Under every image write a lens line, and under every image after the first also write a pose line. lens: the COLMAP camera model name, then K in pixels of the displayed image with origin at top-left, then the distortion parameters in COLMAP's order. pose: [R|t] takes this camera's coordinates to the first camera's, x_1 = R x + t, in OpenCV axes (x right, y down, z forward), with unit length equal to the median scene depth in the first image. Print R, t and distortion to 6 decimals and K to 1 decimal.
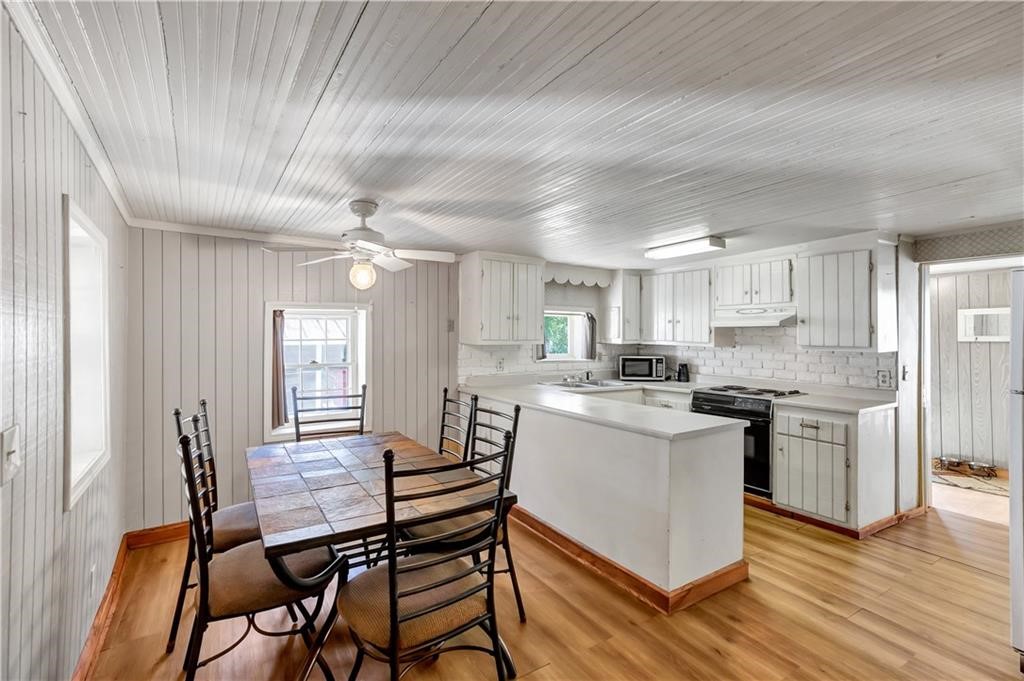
lens RADIAL K [[471.5, 0, 517.1], [0, 471.5, 333.5], [0, 0, 1]] dist [-0.012297, 0.008477]
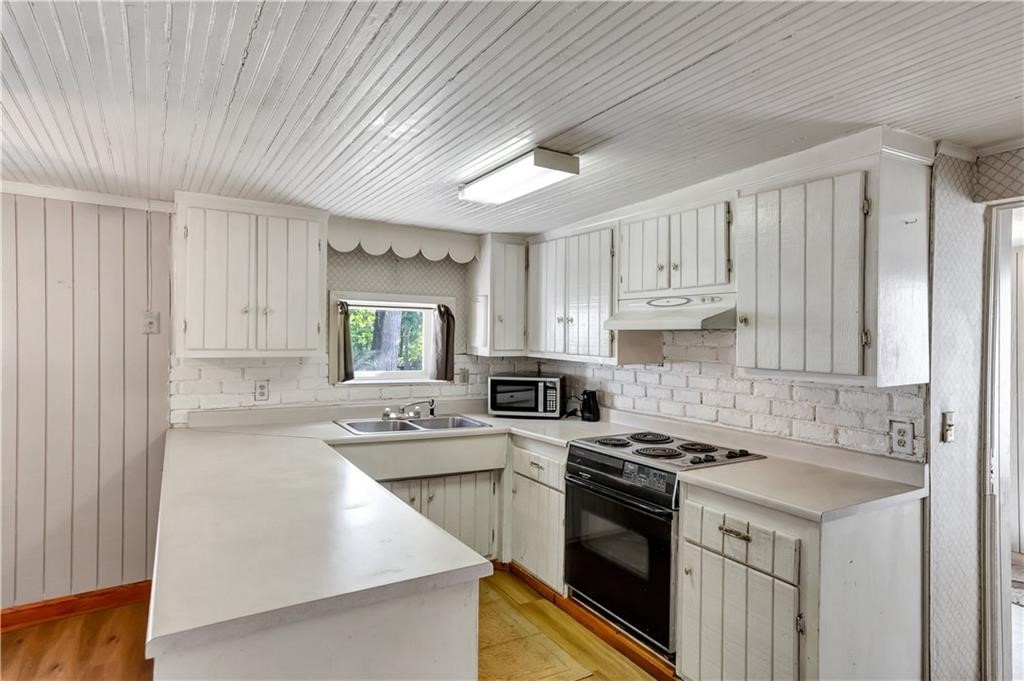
lens RADIAL K [[571.8, 0, 509.4], [0, 571.8, 343.5], [0, 0, 1]] dist [0.017123, 0.004142]
pose [[0.999102, 0.009983, -0.041180, 0.330926], [-0.009309, 0.999820, 0.016531, -0.007952], [0.041337, -0.016133, 0.999015, 0.317094]]
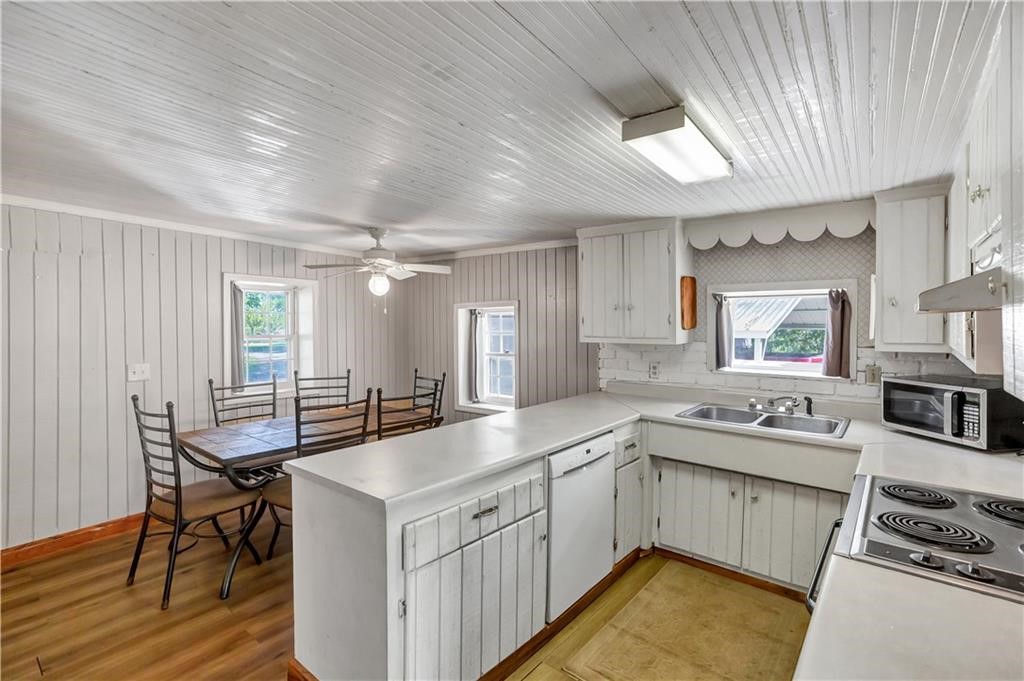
lens RADIAL K [[471.5, 0, 514.3], [0, 471.5, 335.9], [0, 0, 1]] dist [-0.012297, 0.008477]
pose [[0.333144, 0.021834, -0.942623, 0.643955], [0.009337, 0.999606, 0.026454, -0.010436], [0.942830, -0.017614, 0.332809, 0.593019]]
